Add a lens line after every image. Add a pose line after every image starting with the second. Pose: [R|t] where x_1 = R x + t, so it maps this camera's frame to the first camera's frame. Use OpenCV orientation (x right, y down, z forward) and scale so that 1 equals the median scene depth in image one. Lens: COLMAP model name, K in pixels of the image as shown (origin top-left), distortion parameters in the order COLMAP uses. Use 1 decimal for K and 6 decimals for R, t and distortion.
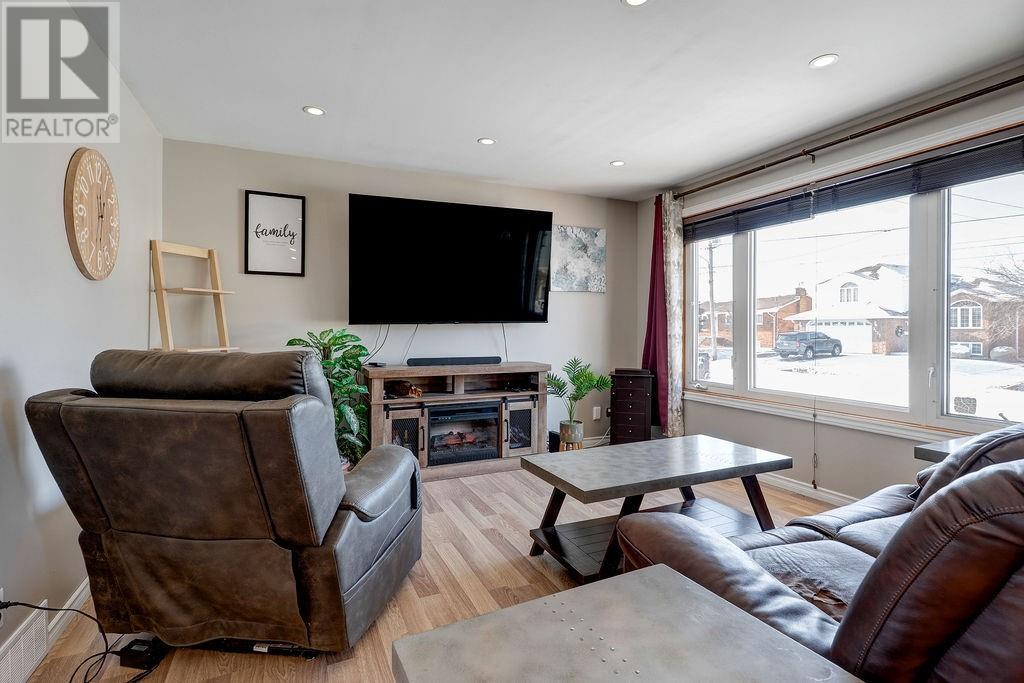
lens RADIAL K [[517.4, 0, 512.3], [0, 517.4, 330.4], [0, 0, 1]] dist [0.008909, 0.001591]
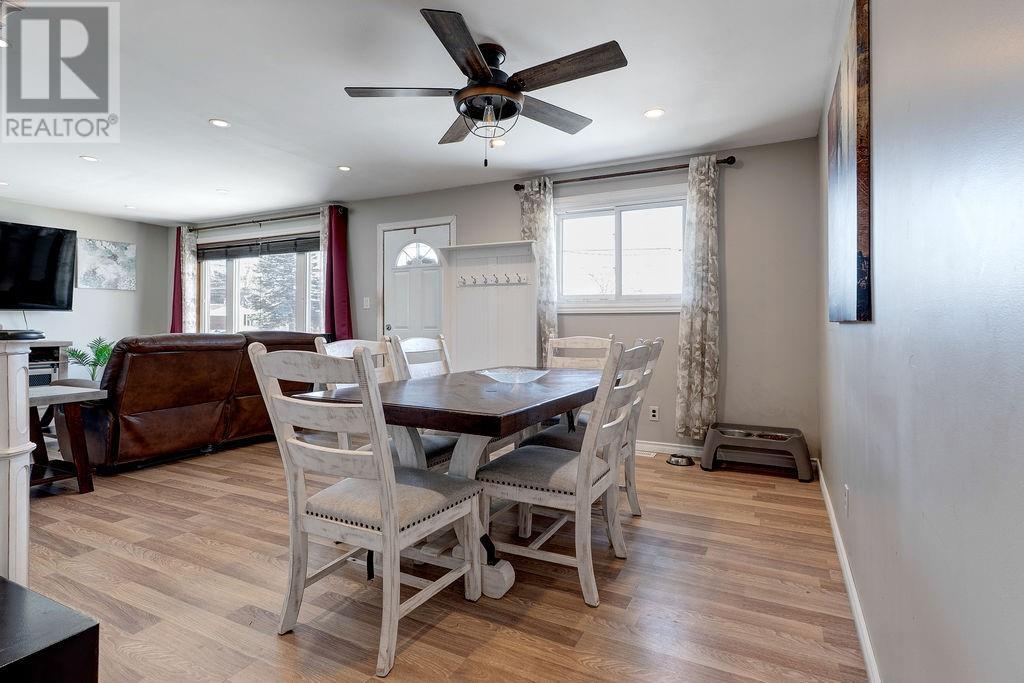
lens RADIAL K [[517.4, 0, 556.0], [0, 517.4, 326.4], [0, 0, 1]] dist [0.008909, 0.001591]
pose [[0.752414, 0.005326, 0.658669, 0.128892], [0.000349, 0.999964, -0.008484, 0.038808], [-0.658690, 0.006613, 0.752385, -0.904803]]
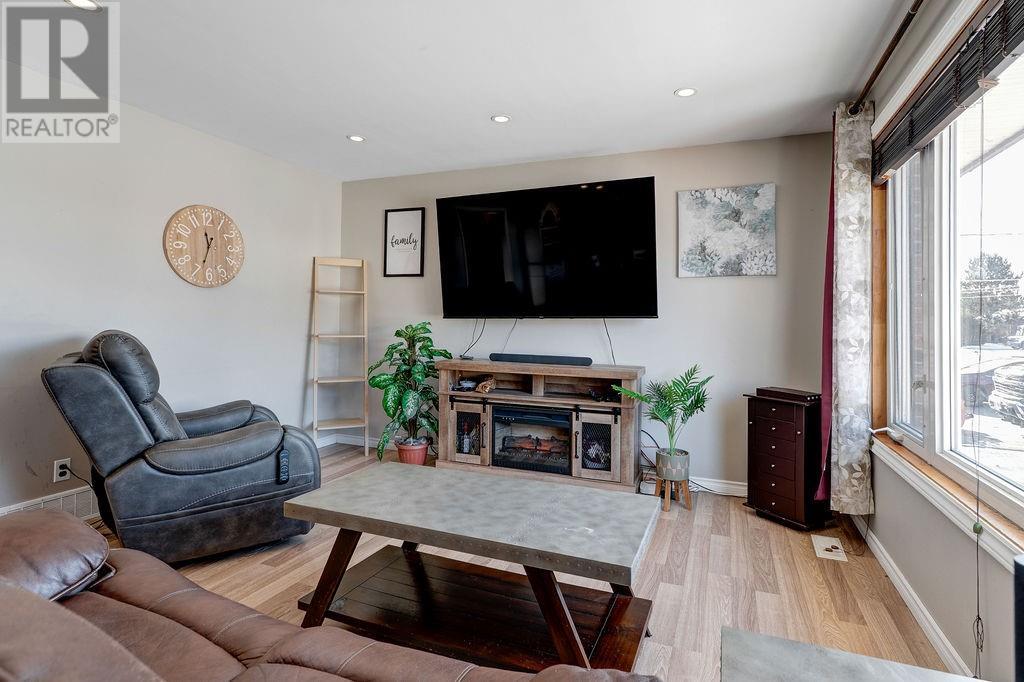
lens RADIAL K [[517.4, 0, 510.6], [0, 517.4, 313.9], [0, 0, 1]] dist [0.008909, 0.001591]
pose [[0.679410, -0.000421, -0.733758, 0.522740], [-0.019458, 0.999638, -0.018590, -0.002975], [0.733501, 0.026908, 0.679156, 0.329807]]
